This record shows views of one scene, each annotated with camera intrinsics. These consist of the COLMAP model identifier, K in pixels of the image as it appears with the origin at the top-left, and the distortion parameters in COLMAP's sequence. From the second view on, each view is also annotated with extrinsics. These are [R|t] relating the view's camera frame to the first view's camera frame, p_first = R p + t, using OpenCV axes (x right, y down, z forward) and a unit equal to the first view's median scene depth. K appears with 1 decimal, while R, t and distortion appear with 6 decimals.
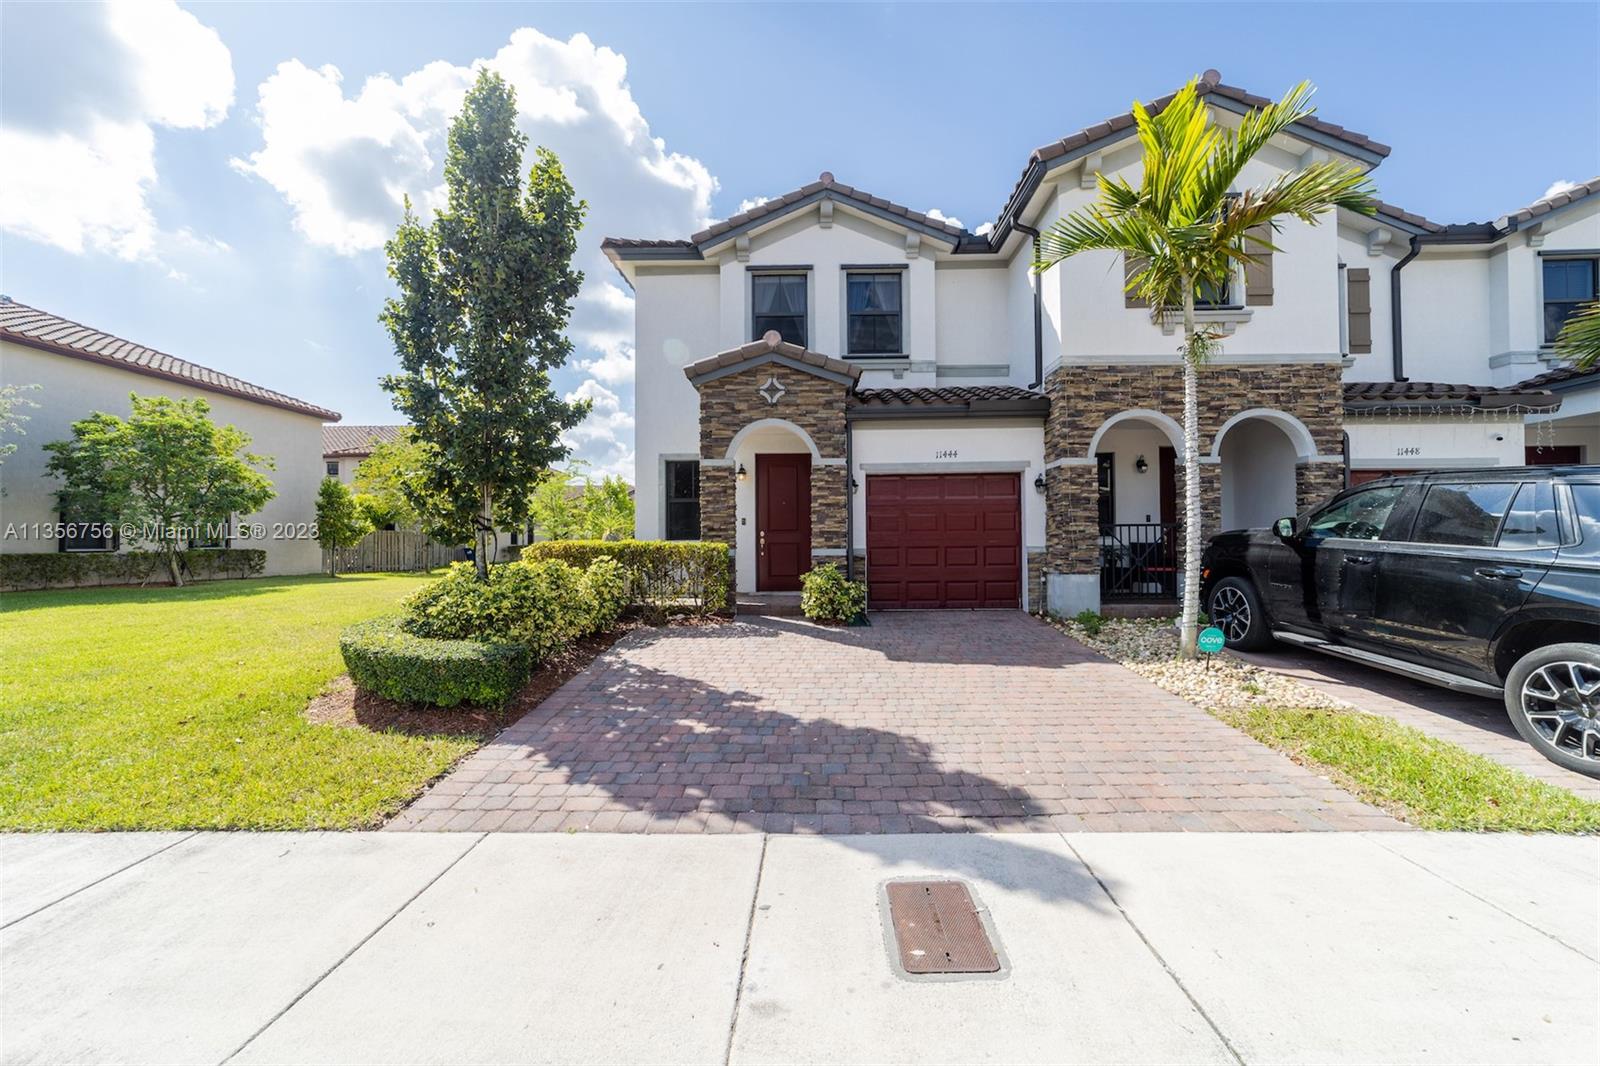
lens RADIAL K [[617.2, 0, 804.1], [0, 617.2, 529.9], [0, 0, 1]] dist [-0.007573, 0.003611]
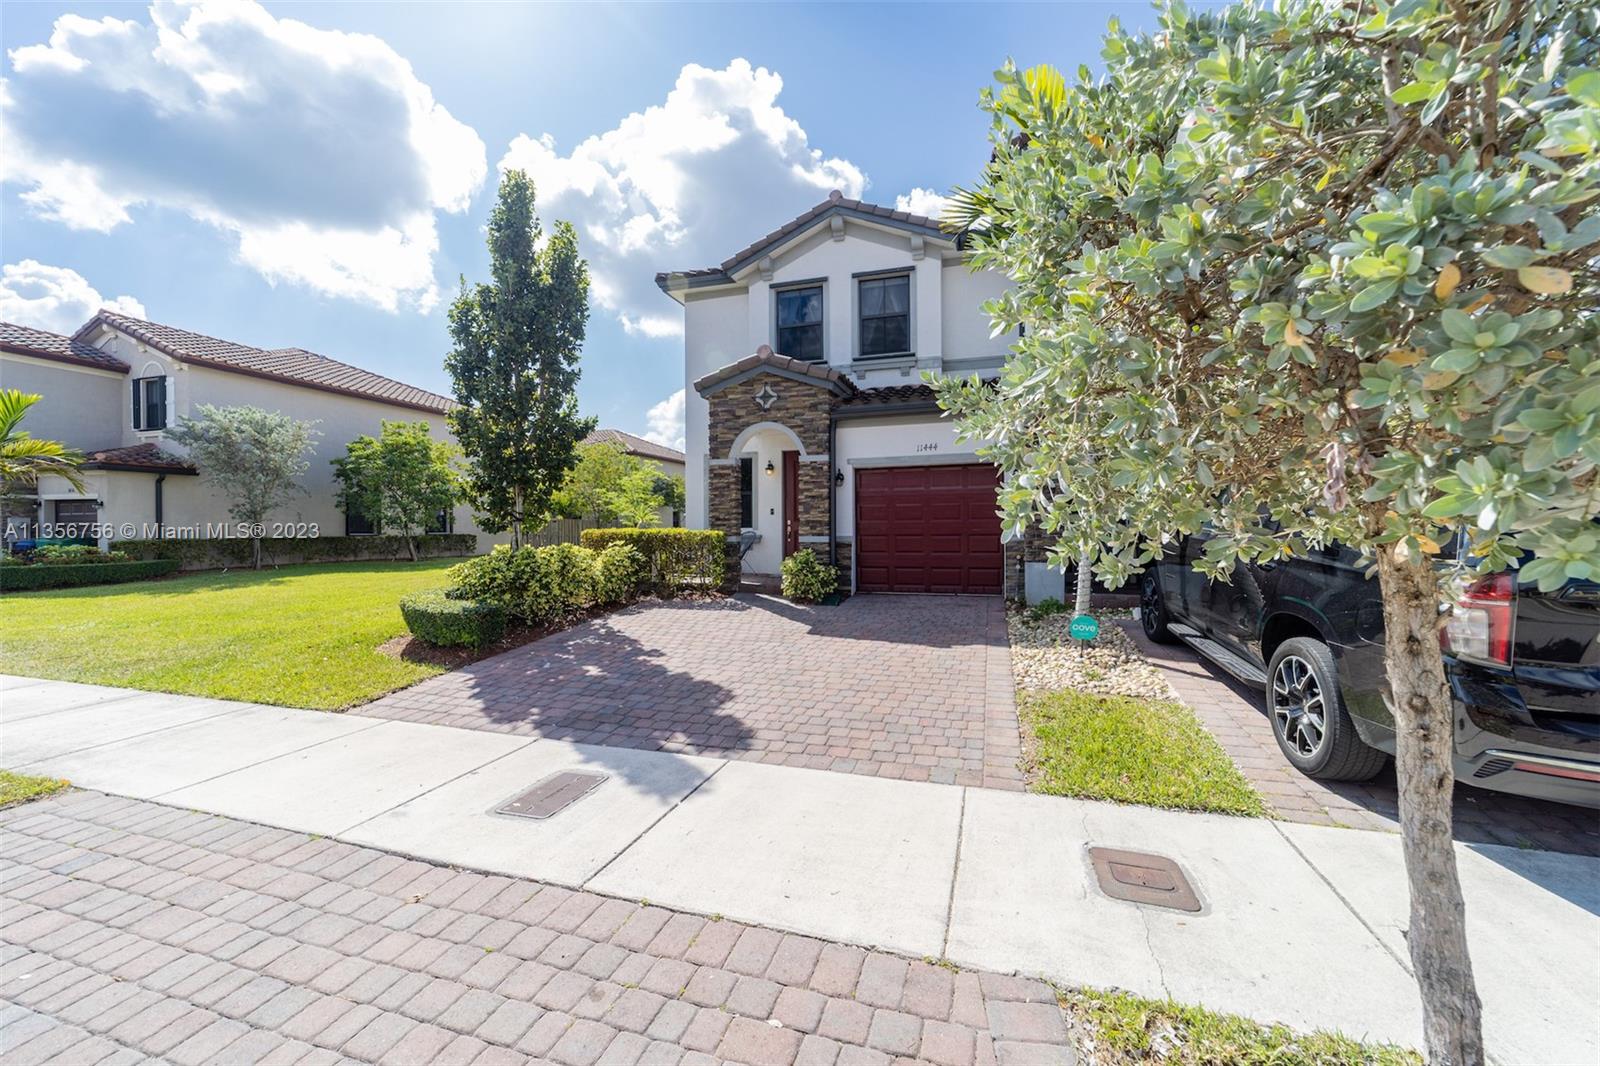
lens RADIAL K [[617.2, 0, 837.0], [0, 617.2, 528.3], [0, 0, 1]] dist [-0.007573, 0.003611]
pose [[0.960737, 0.001572, -0.277455, 0.391263], [0.003869, 0.999811, 0.019063, -0.004929], [0.277432, -0.019388, 0.960550, -0.063832]]
